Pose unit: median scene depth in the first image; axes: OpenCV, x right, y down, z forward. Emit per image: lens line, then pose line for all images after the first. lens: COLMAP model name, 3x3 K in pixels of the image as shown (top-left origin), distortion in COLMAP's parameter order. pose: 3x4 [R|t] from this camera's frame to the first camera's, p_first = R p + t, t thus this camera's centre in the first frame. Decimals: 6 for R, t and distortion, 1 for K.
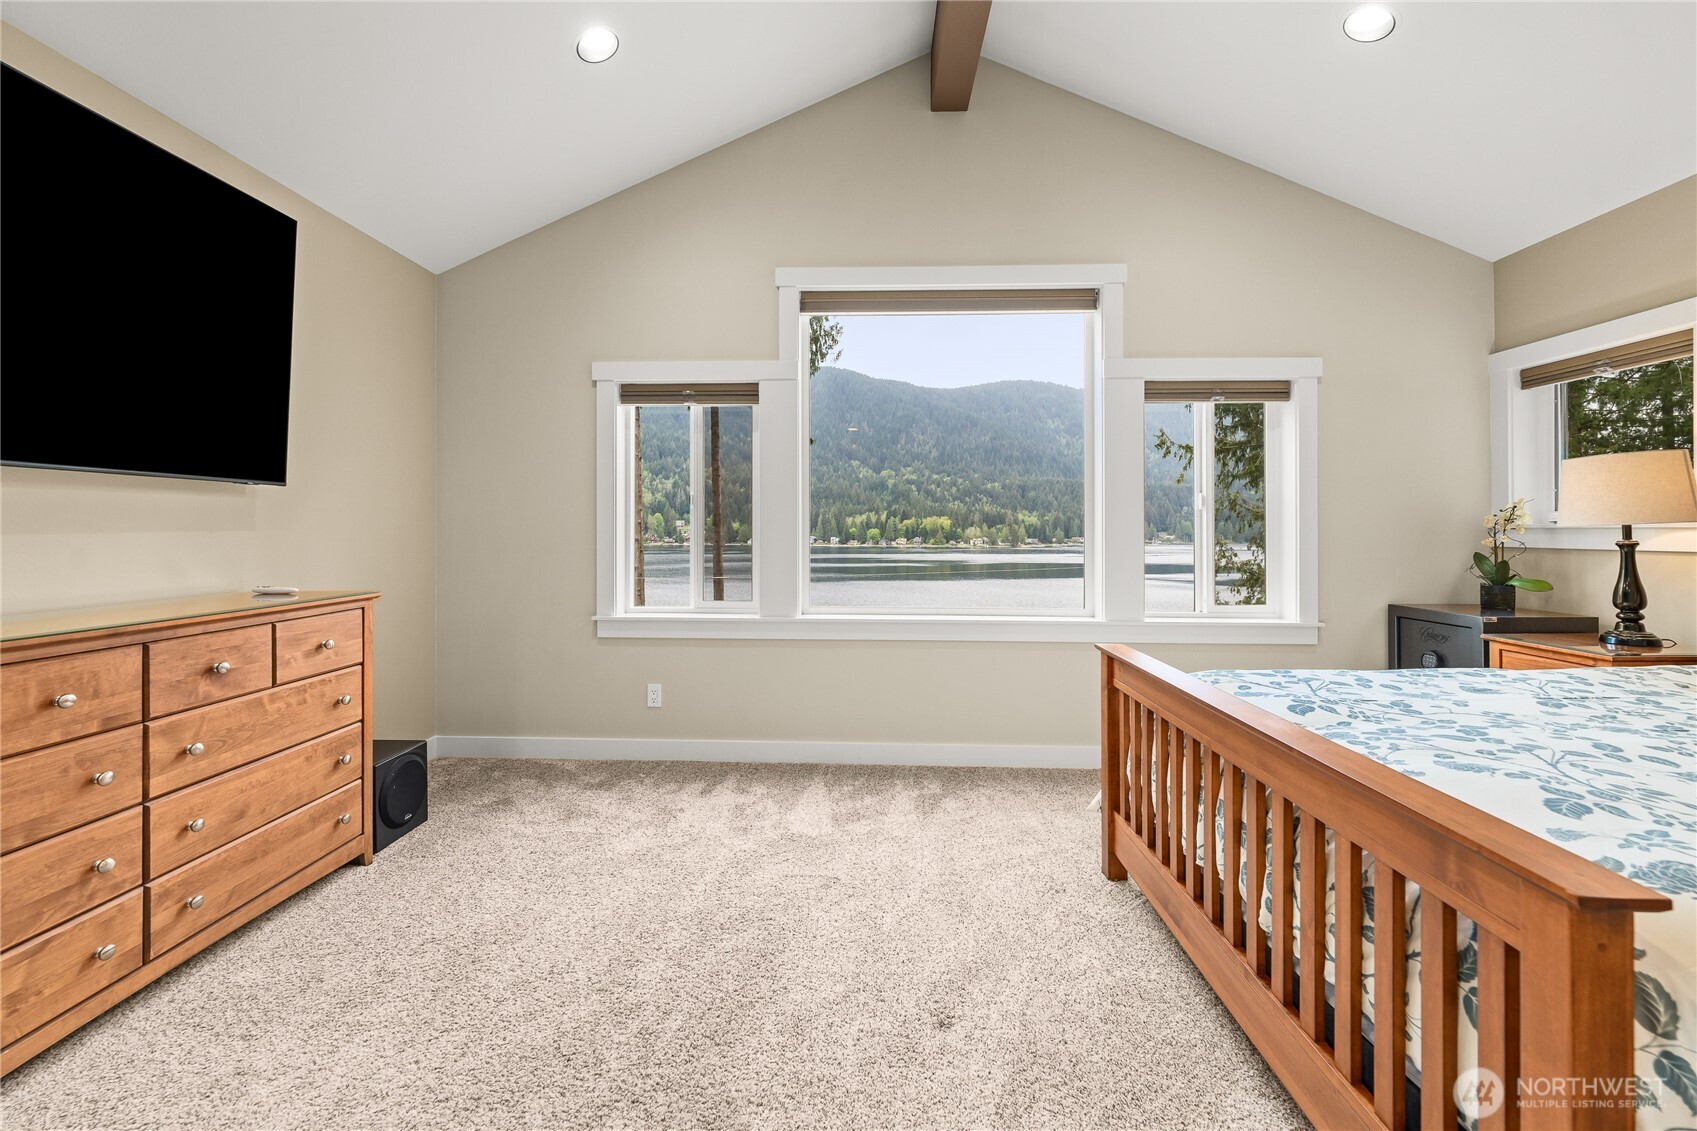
lens RADIAL K [[699.1, 0, 837.1], [0, 699.1, 531.6], [0, 0, 1]] dist [0.004162, -0.002370]
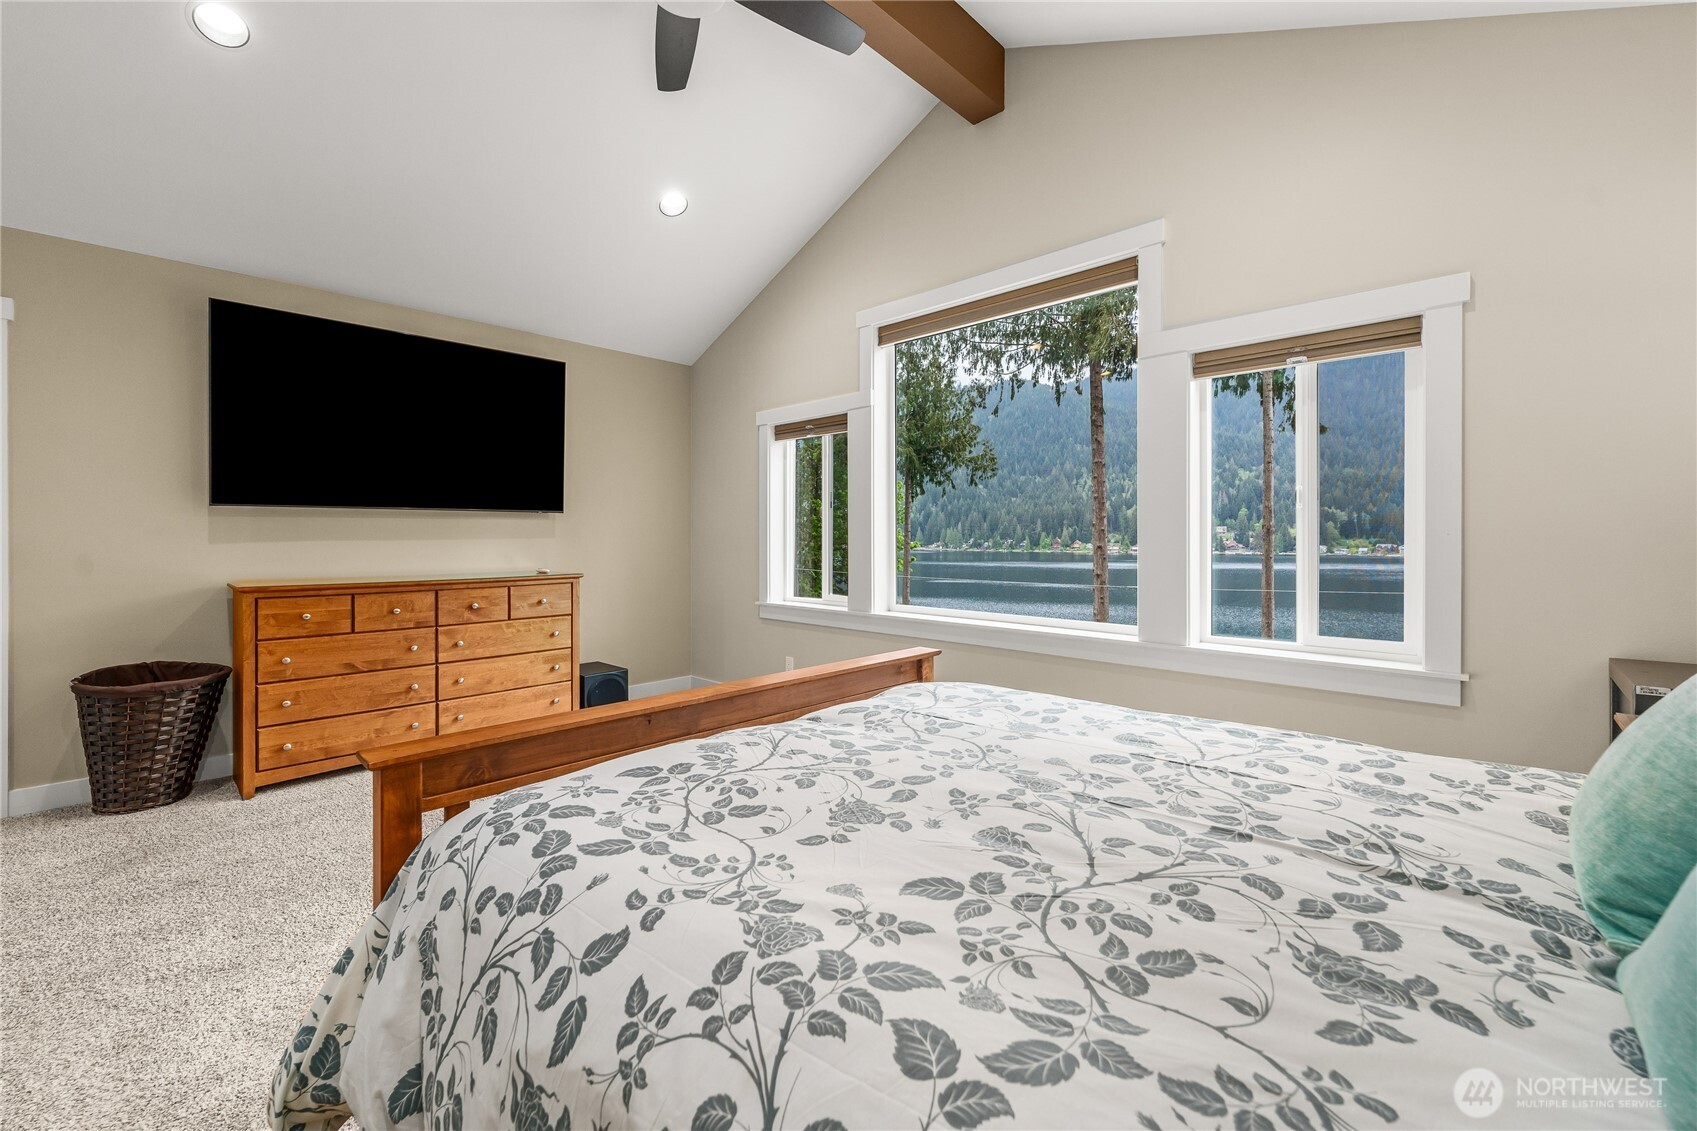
lens RADIAL K [[699.1, 0, 840.7], [0, 699.1, 548.5], [0, 0, 1]] dist [0.004162, -0.002370]
pose [[0.746706, 0.007214, -0.665115, 0.888666], [0.001531, 0.999920, 0.012564, 0.003341], [0.665153, -0.010400, 0.746635, 0.141885]]
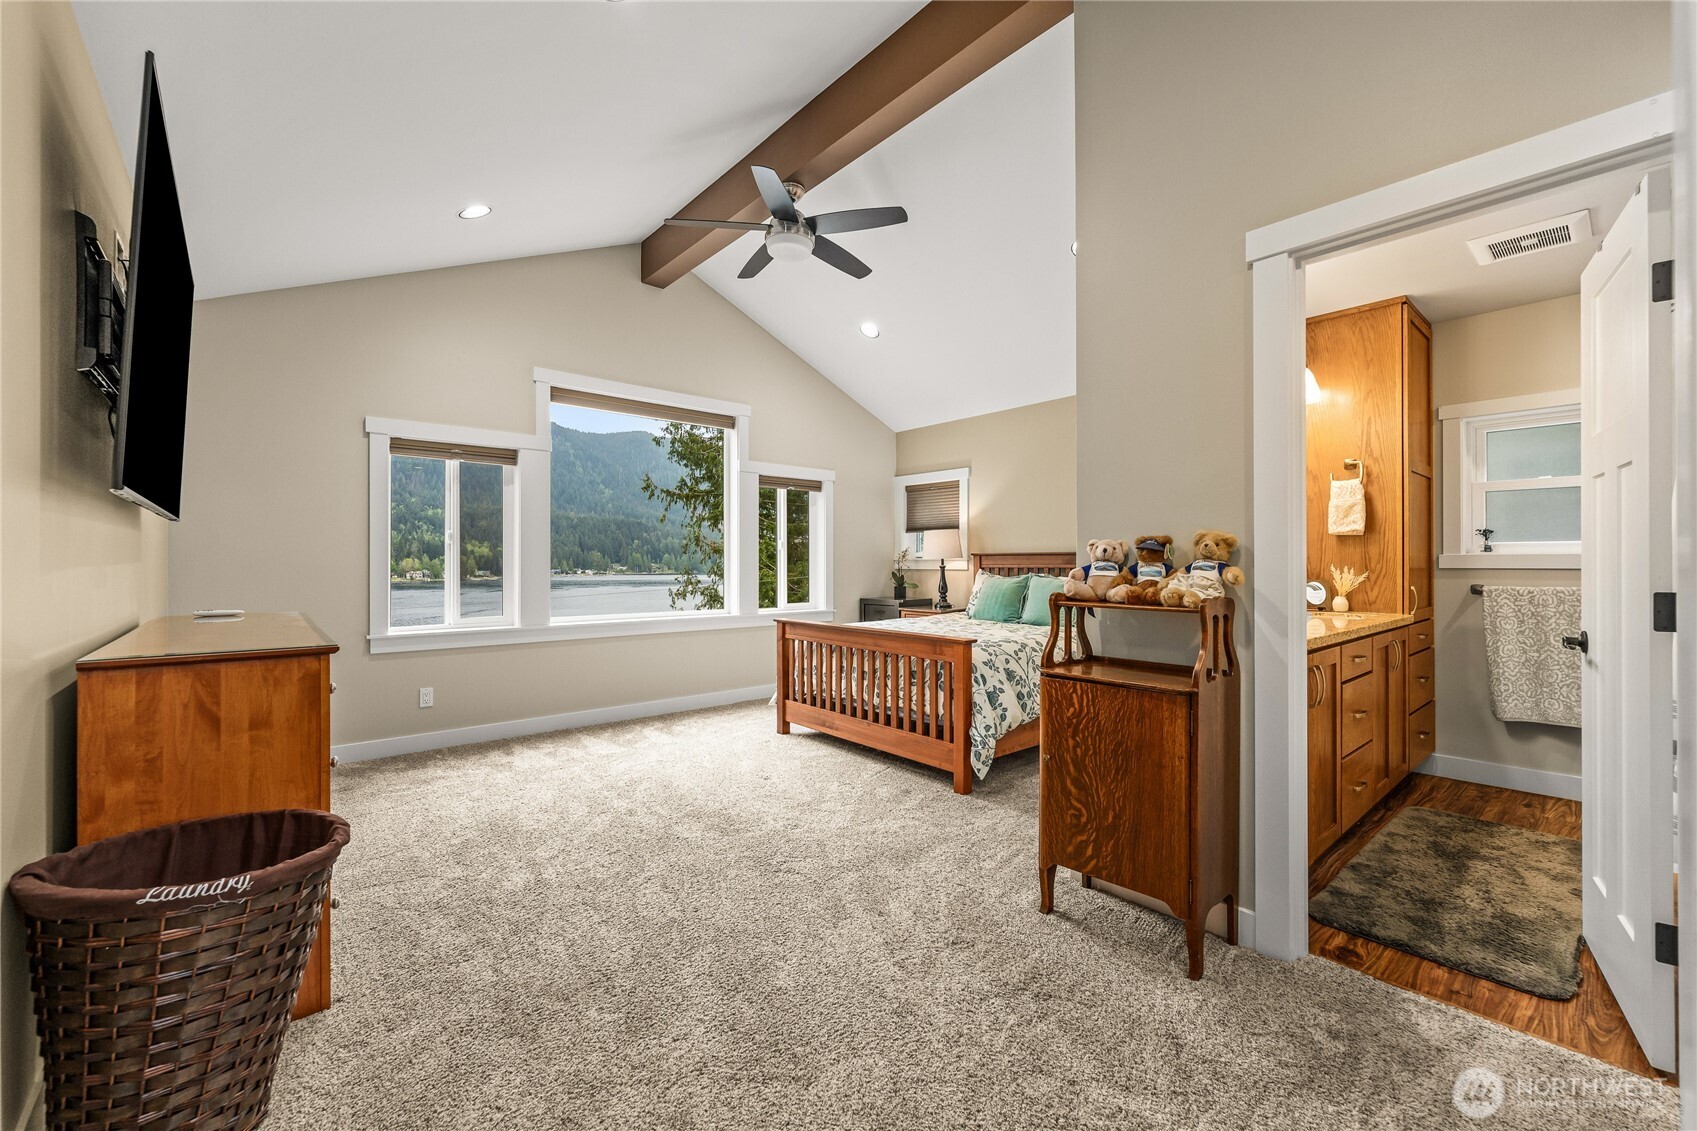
lens RADIAL K [[699.1, 0, 835.6], [0, 699.1, 566.0], [0, 0, 1]] dist [0.004162, -0.002370]
pose [[0.732988, -0.005423, 0.680220, -0.769756], [0.002635, 0.999983, 0.005133, 0.001920], [-0.680237, -0.001970, 0.732990, -0.512463]]
